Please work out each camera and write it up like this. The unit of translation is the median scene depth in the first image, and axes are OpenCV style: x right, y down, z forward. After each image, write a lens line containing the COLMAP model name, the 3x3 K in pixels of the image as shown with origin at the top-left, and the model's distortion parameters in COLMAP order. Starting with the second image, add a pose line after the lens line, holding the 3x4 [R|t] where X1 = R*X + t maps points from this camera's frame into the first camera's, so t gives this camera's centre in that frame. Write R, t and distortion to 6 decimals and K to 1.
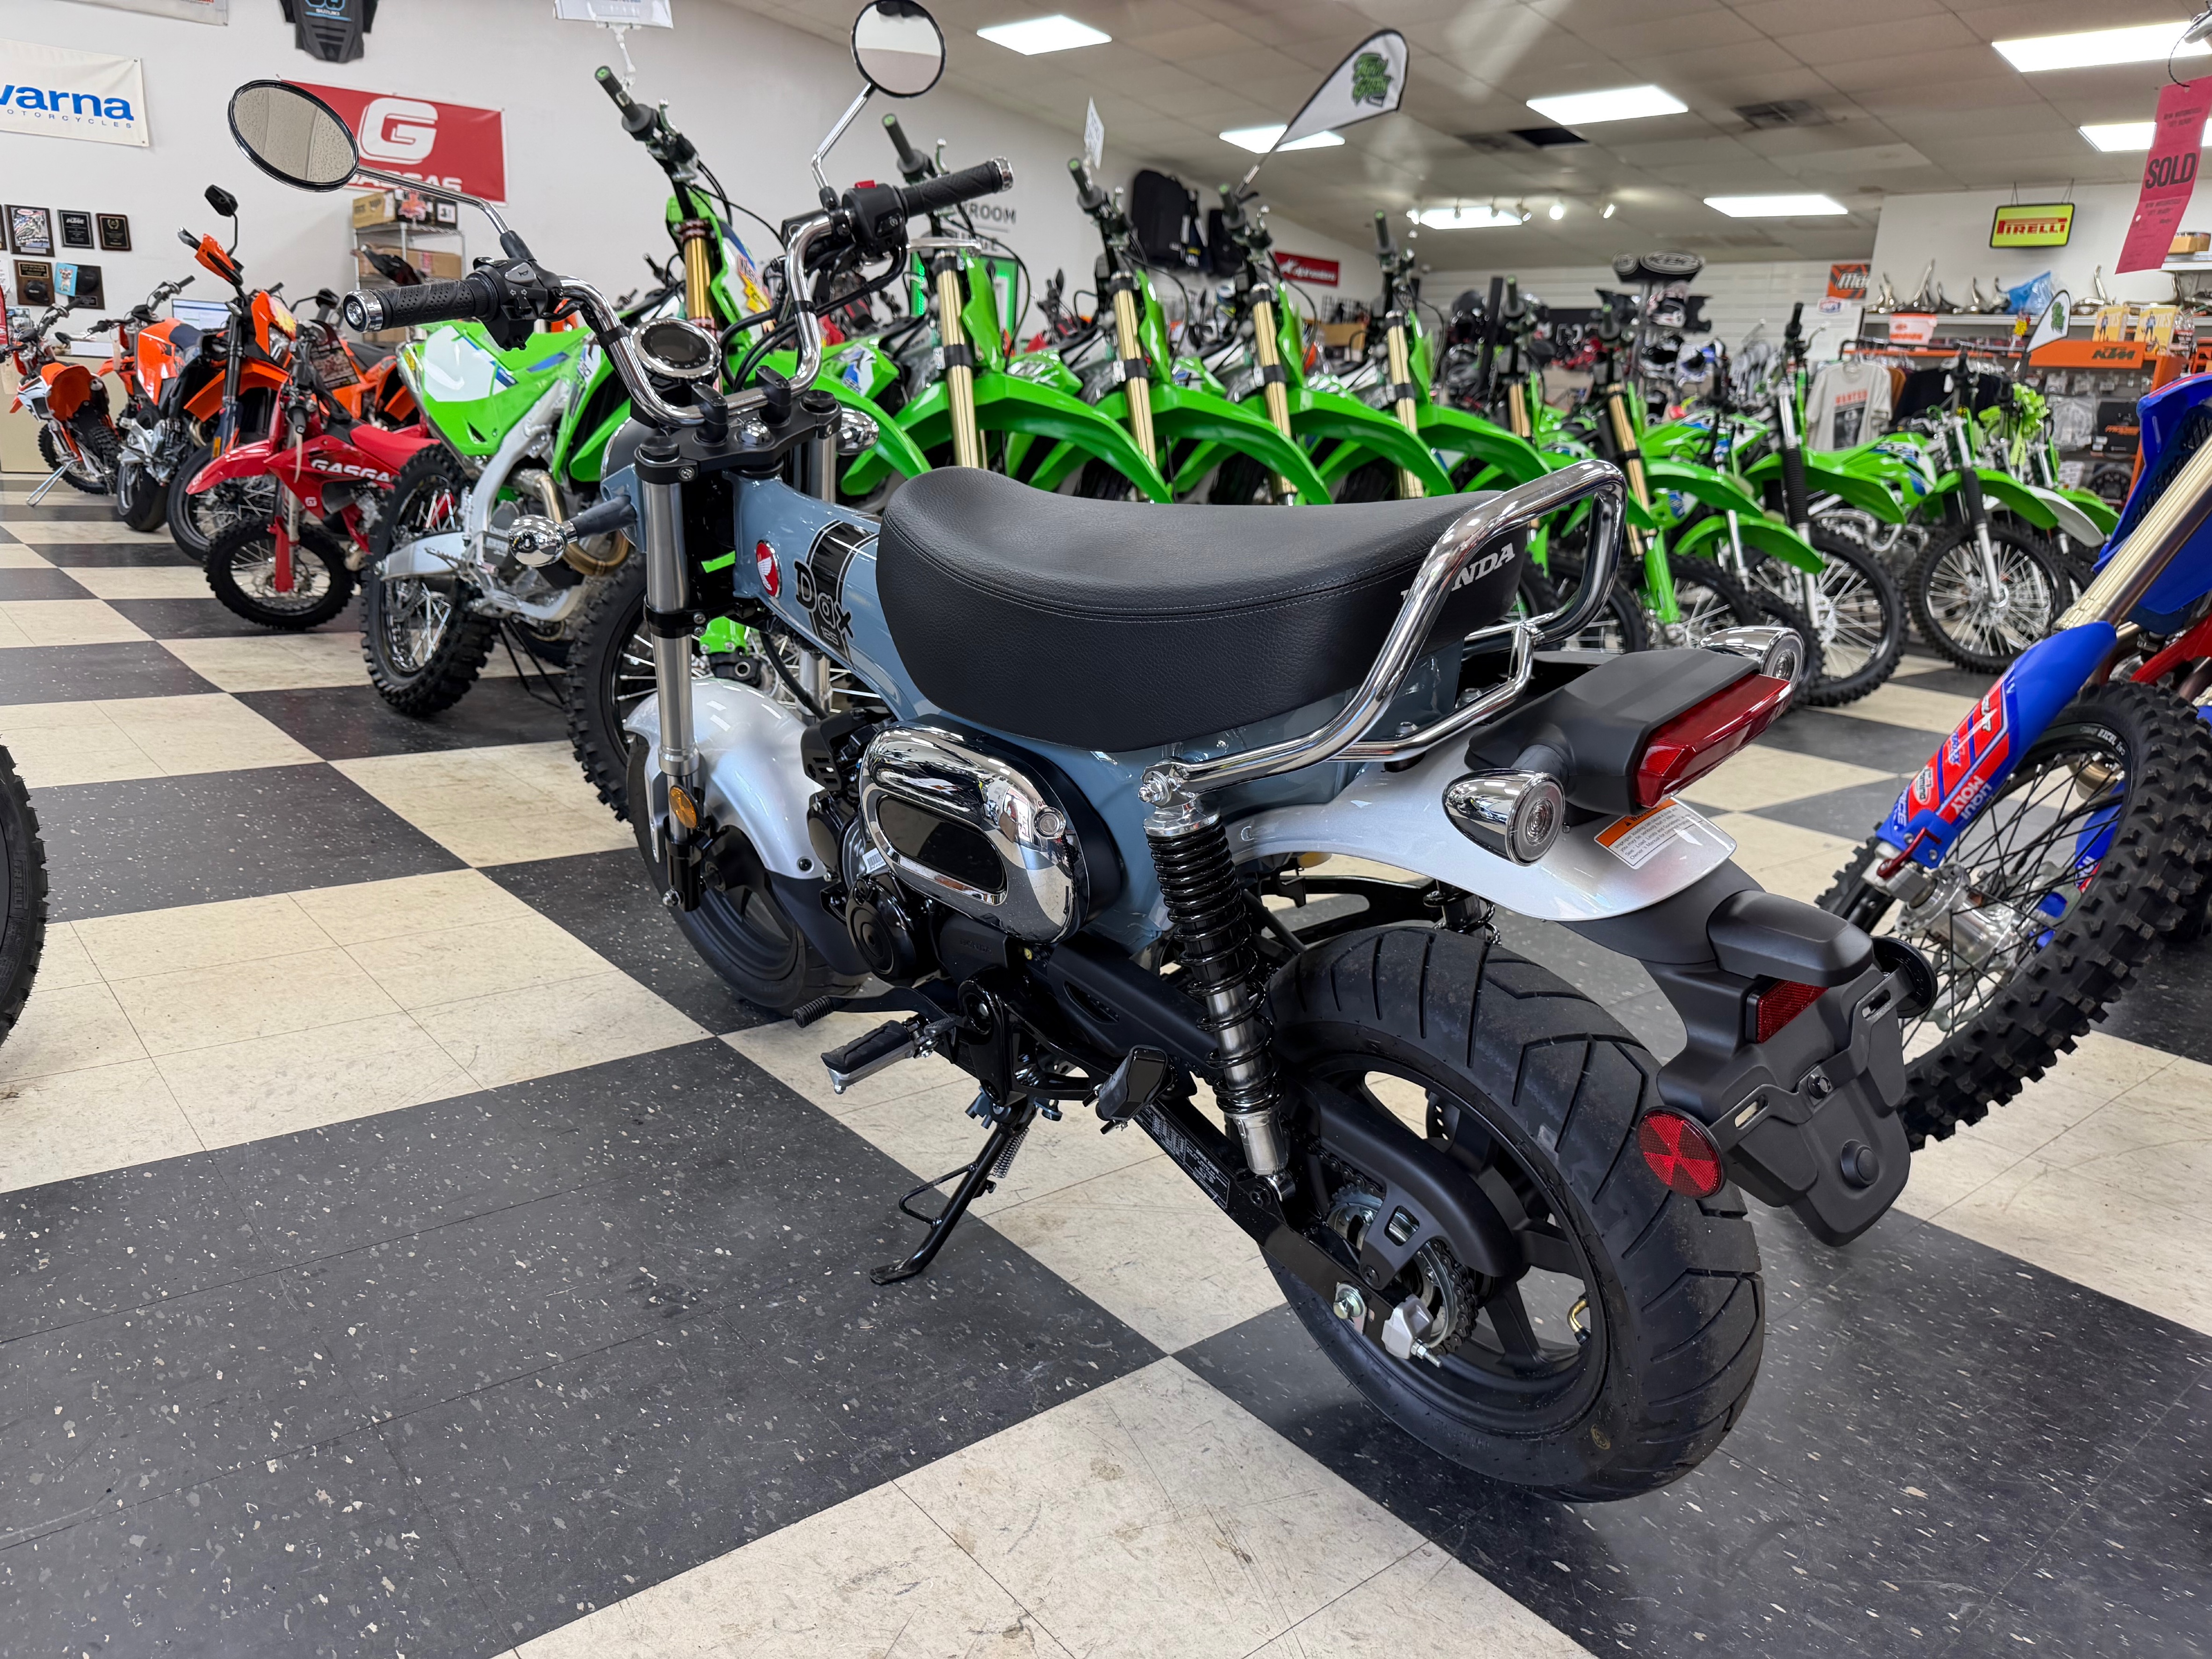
lens RADIAL K [[1582.5, 0, 1097.2], [0, 1582.5, 834.7], [0, 0, 1]] dist [0.003055, -0.012448]
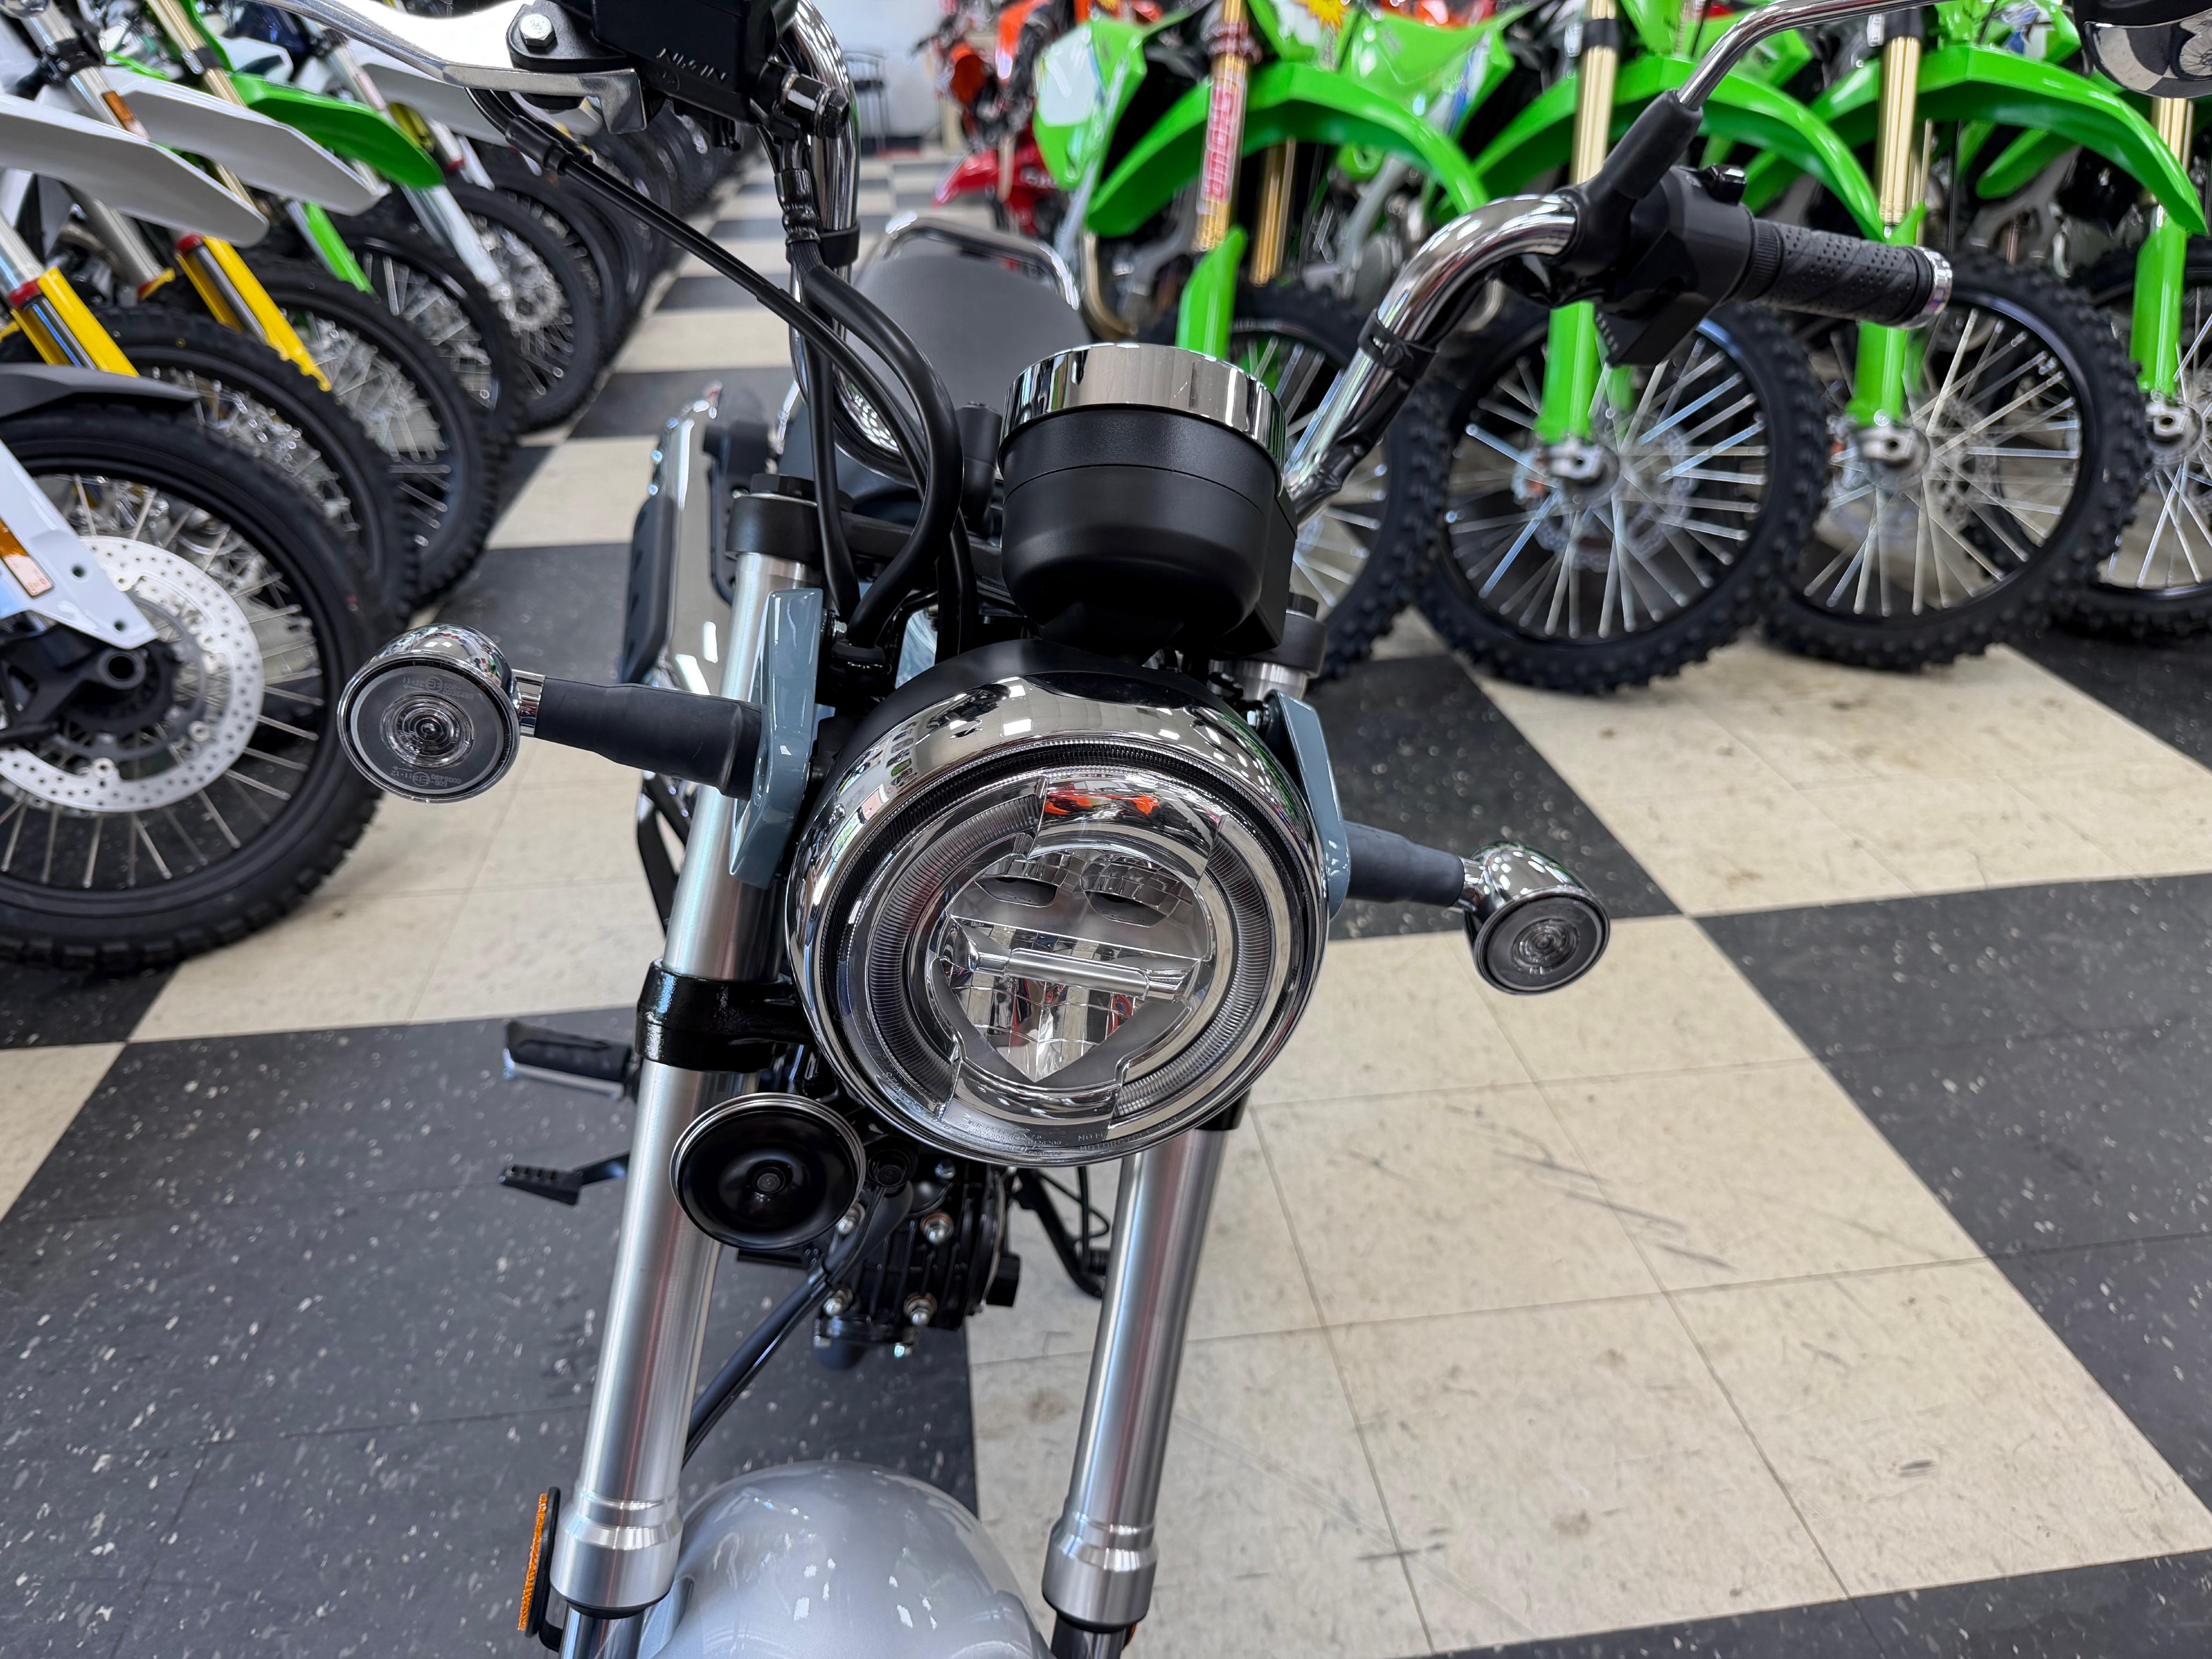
lens RADIAL K [[1593.4, 0, 1091.6], [0, 1593.4, 827.4], [0, 0, 1]] dist [0.002781, -0.021721]
pose [[0.832587, 0.185036, -0.522073, 0.188795], [-0.071580, 0.970591, 0.229848, -0.112248], [0.549249, -0.153998, 0.821346, 0.239951]]
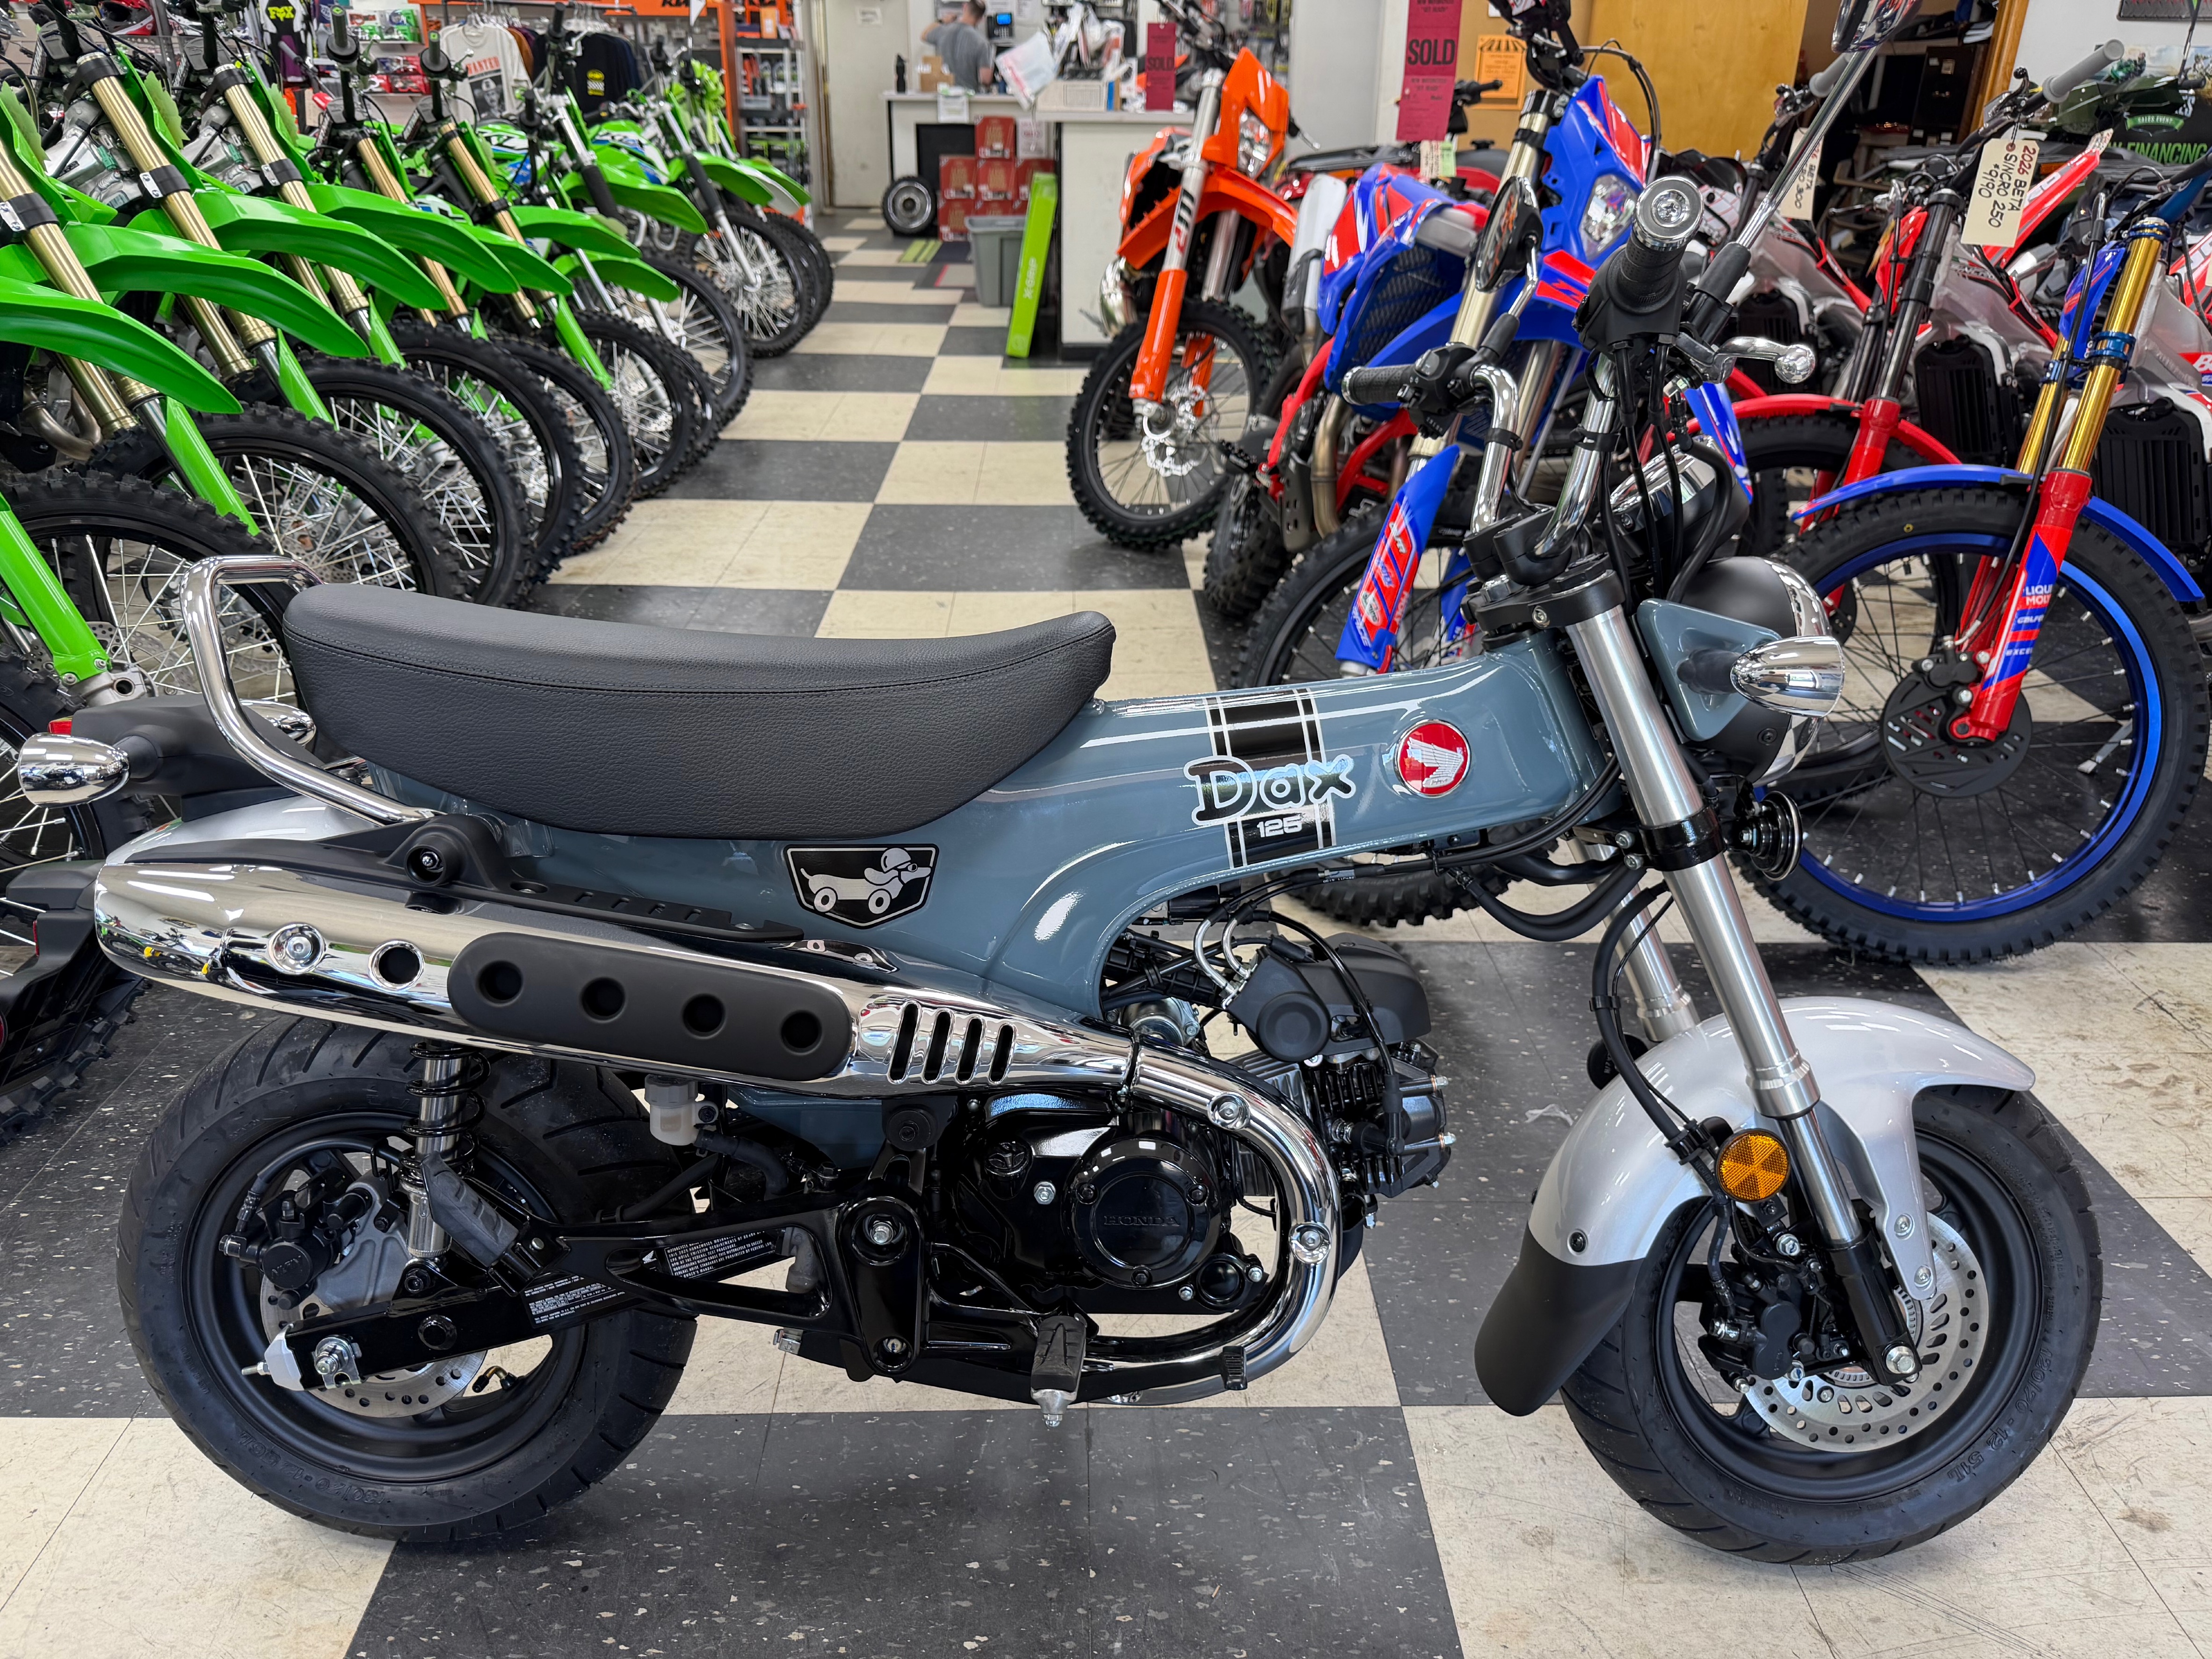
lens RADIAL K [[1580.8, 0, 1110.4], [0, 1580.8, 834.4], [0, 0, 1]] dist [-0.004426, -0.001263]
pose [[0.624297, -0.386775, 0.678719, -0.311938], [0.228665, 0.921252, 0.314655, -0.189814], [-0.746971, -0.041239, 0.663576, 0.227102]]
